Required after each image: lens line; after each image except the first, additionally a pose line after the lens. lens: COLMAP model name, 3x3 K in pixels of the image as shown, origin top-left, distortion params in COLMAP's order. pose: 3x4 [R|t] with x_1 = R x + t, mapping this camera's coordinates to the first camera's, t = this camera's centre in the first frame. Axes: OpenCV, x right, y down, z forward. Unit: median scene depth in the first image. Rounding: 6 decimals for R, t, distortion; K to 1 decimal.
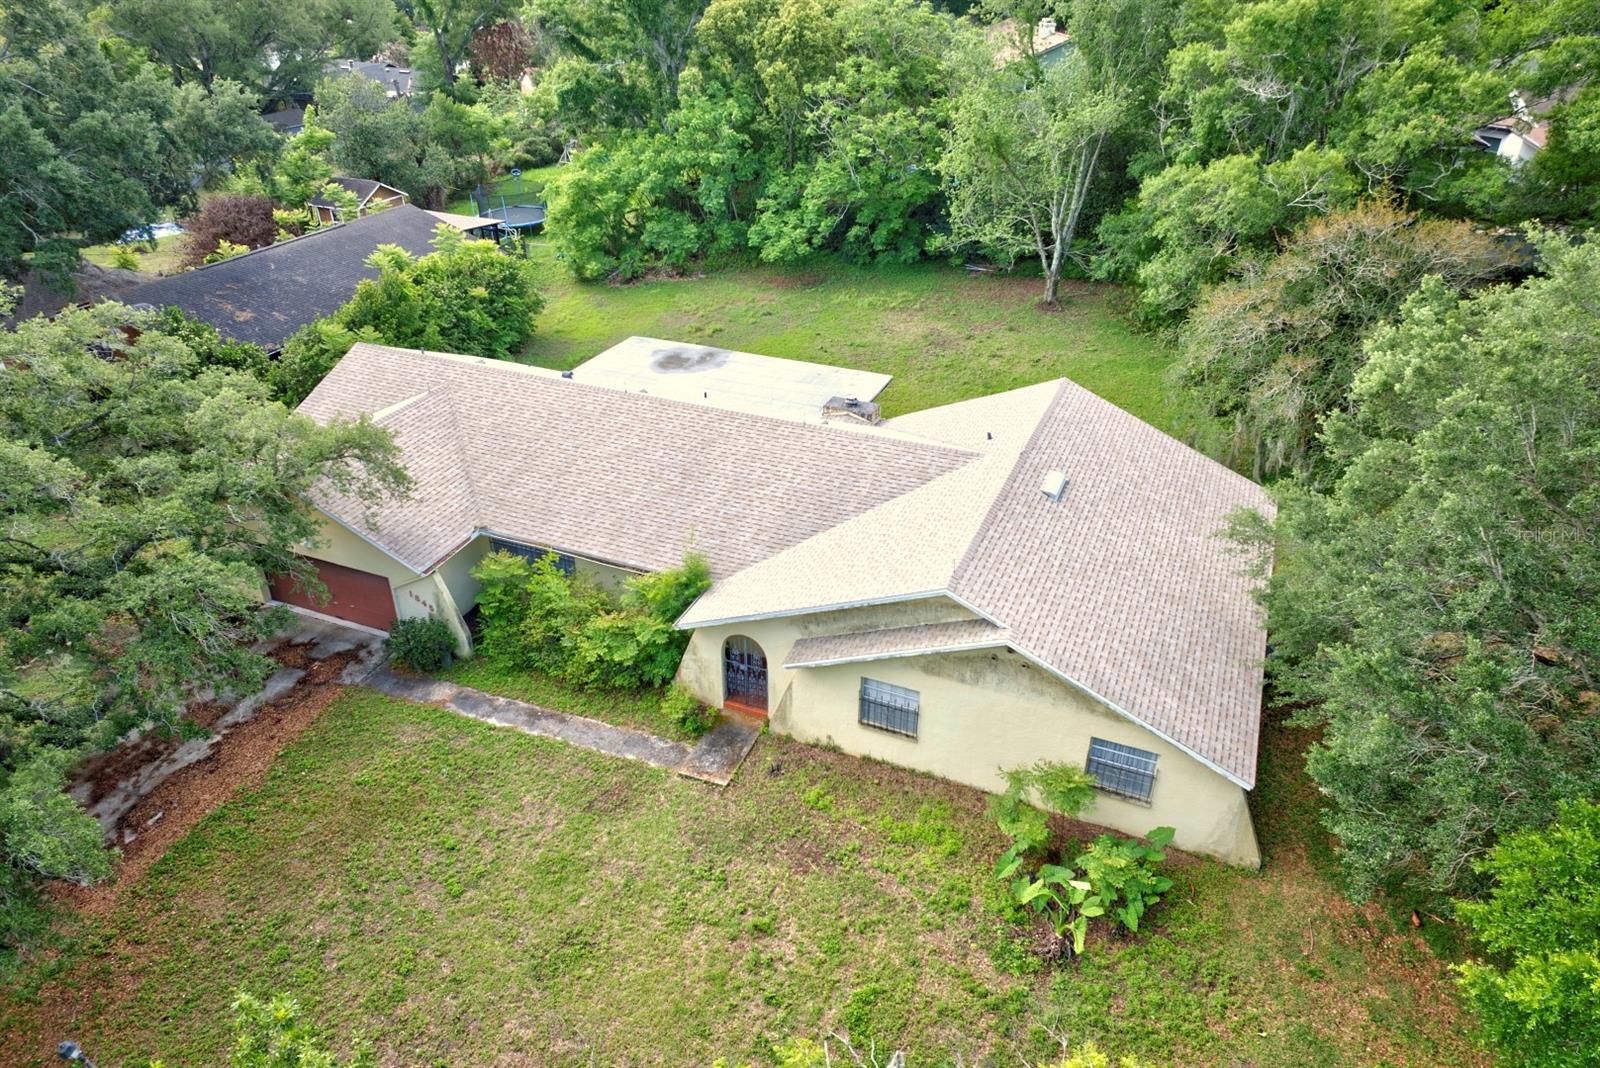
lens RADIAL K [[1076.9, 0, 797.2], [0, 1076.9, 511.5], [0, 0, 1]] dist [0.070044, -0.041779]
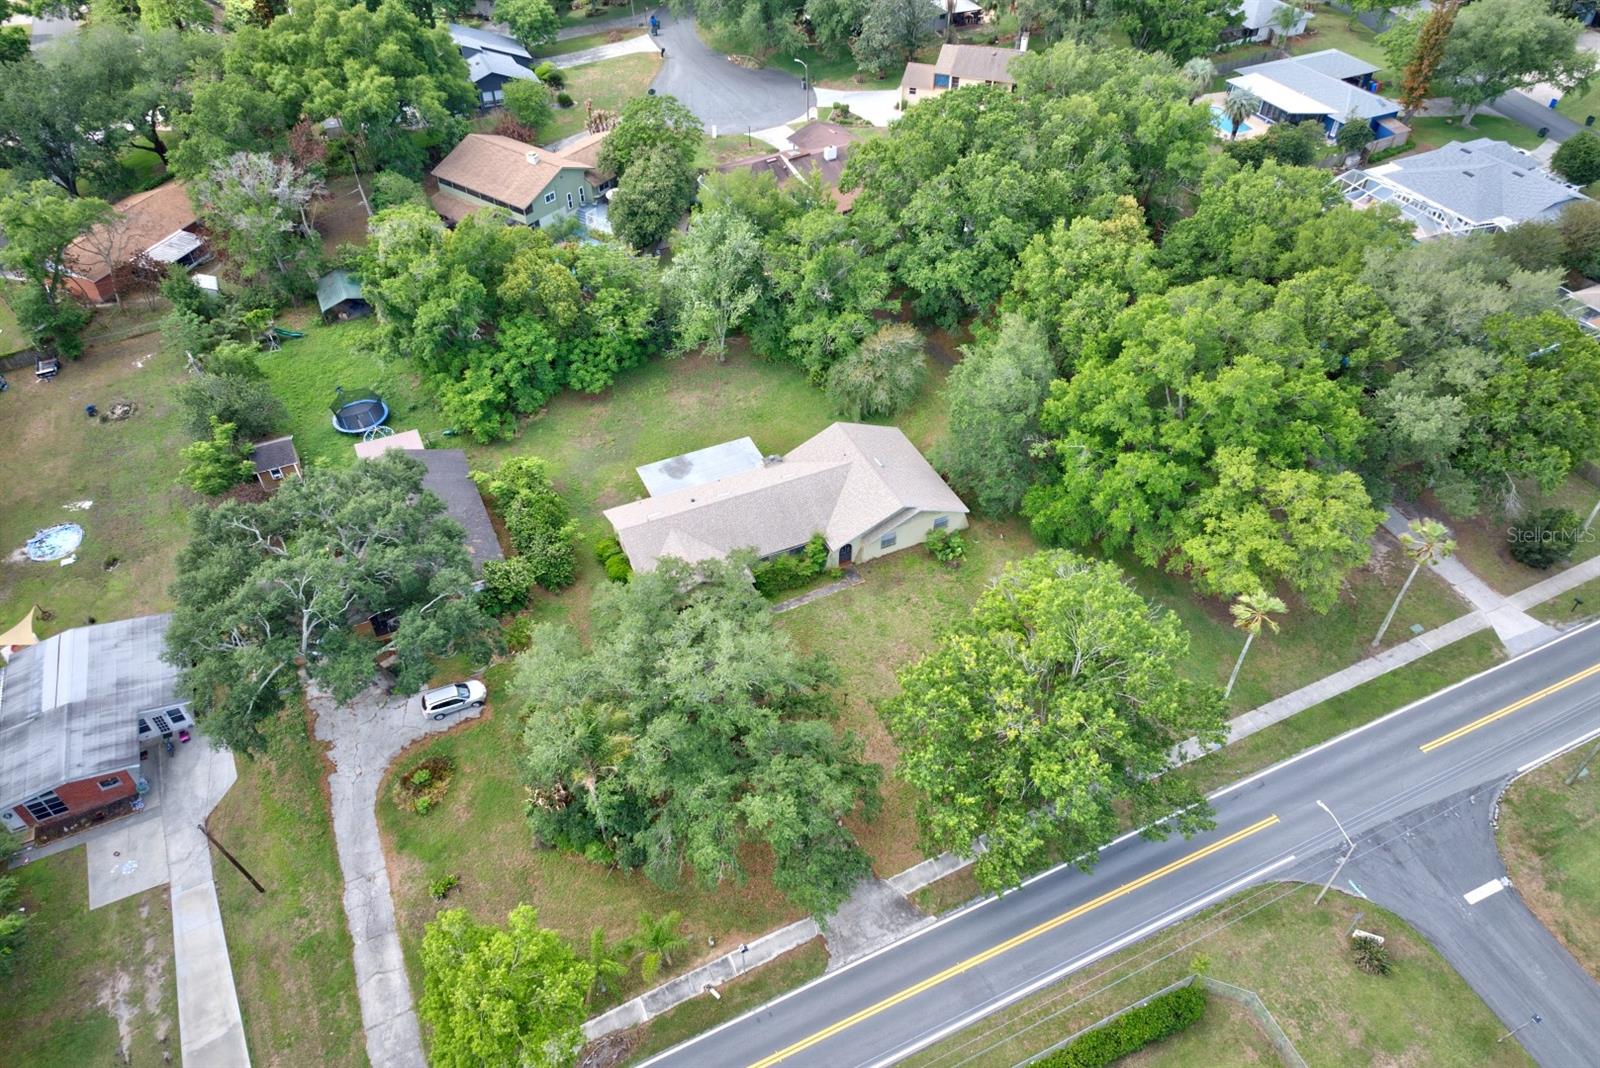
lens RADIAL K [[1076.9, 0, 797.2], [0, 1076.9, 511.5], [0, 0, 1]] dist [0.070044, -0.041779]
pose [[0.675373, -0.494872, 0.546784, -1.911612], [0.359274, 0.868277, 0.342077, -1.167669], [-0.644045, -0.034584, 0.764206, -1.483748]]
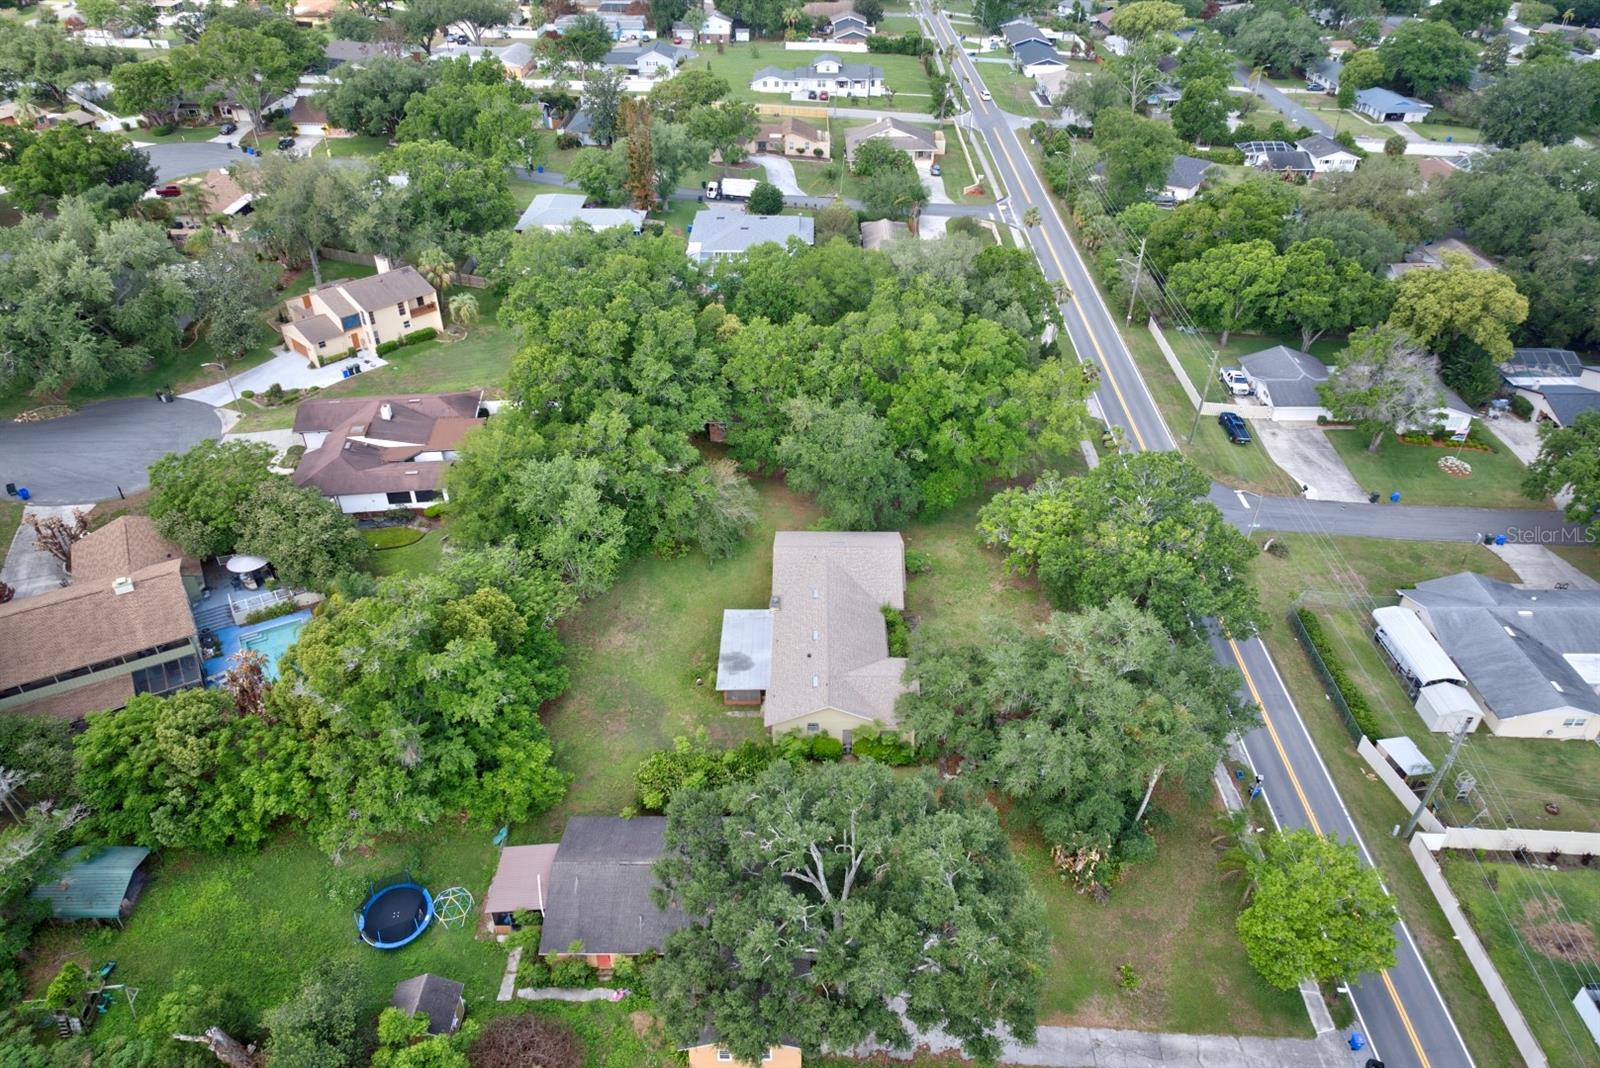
lens RADIAL K [[1076.9, 0, 797.2], [0, 1076.9, 511.5], [0, 0, 1]] dist [0.070044, -0.041779]
pose [[-0.363209, -0.518255, 0.774268, -2.735144], [0.458294, 0.624159, 0.632765, -2.696511], [-0.811201, 0.584668, 0.010813, 1.018256]]
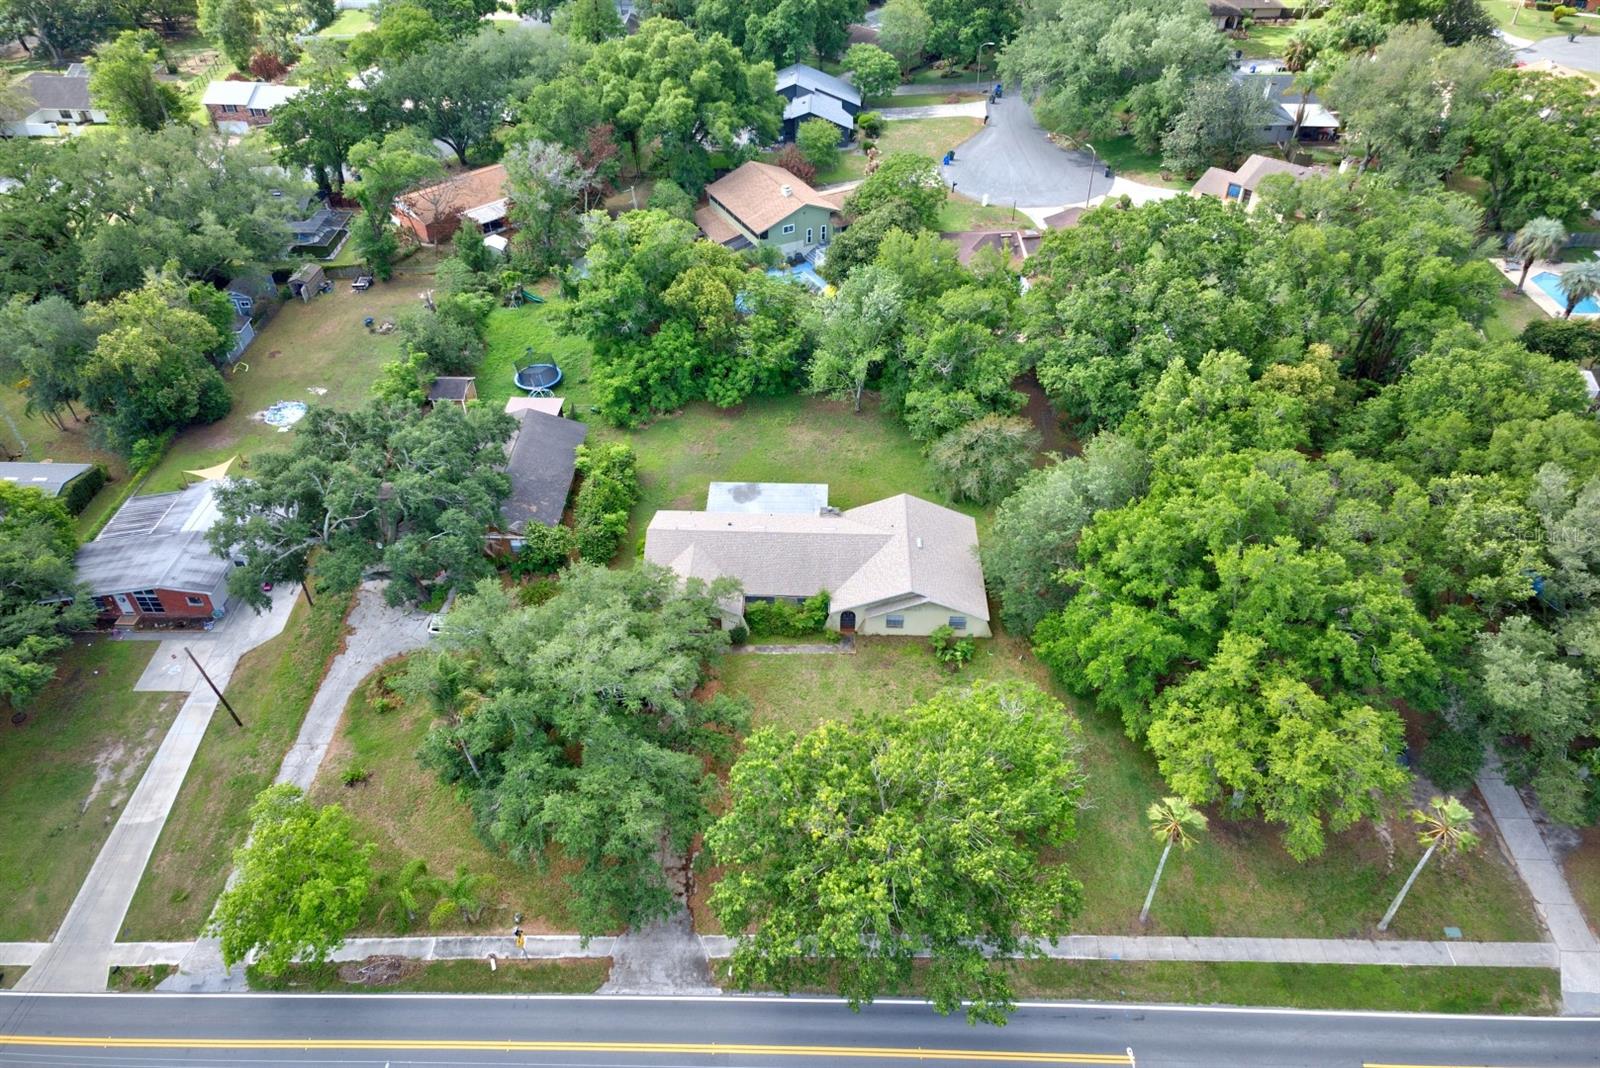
lens RADIAL K [[1076.9, 0, 797.2], [0, 1076.9, 511.5], [0, 0, 1]] dist [0.070044, -0.041779]
pose [[0.931928, -0.227921, 0.282069, -1.039526], [0.175148, 0.963964, 0.200244, -0.857299], [-0.317544, -0.137209, 0.938264, -2.010051]]
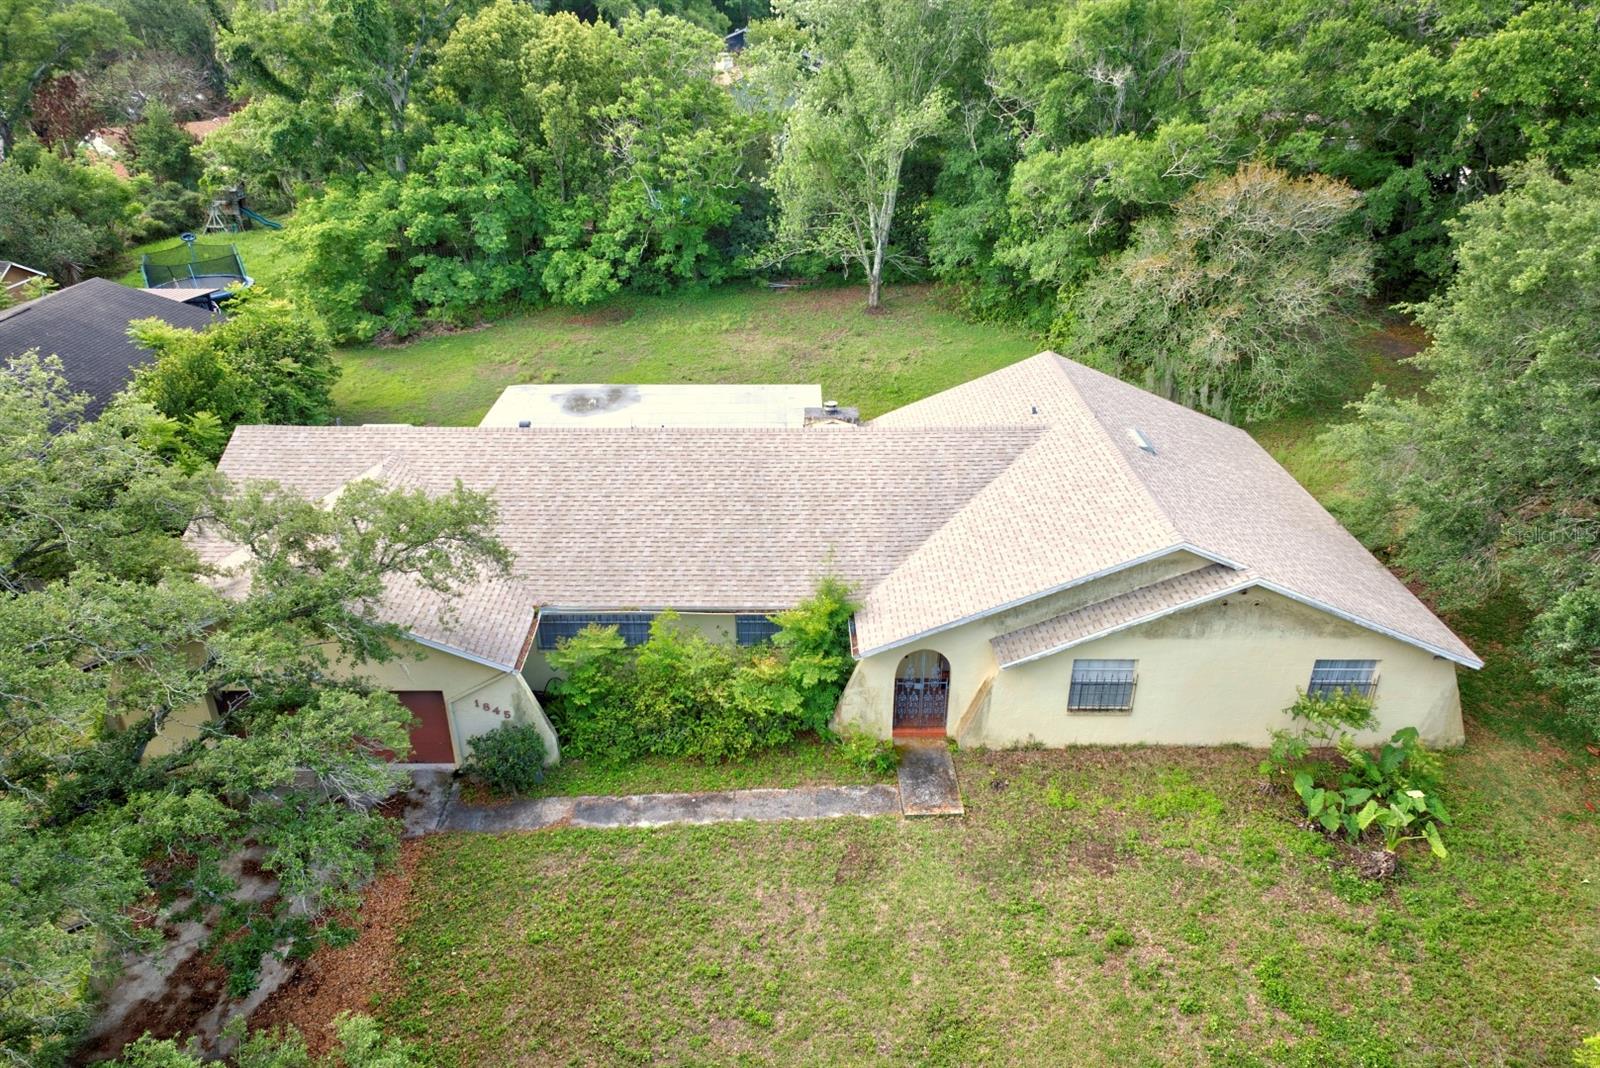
lens RADIAL K [[1076.9, 0, 797.2], [0, 1076.9, 511.5], [0, 0, 1]] dist [0.070044, -0.041779]
pose [[0.917468, -0.175046, 0.357227, -0.431824], [0.192334, 0.981241, -0.013153, -0.008065], [-0.348223, 0.080775, 0.933925, 0.166462]]
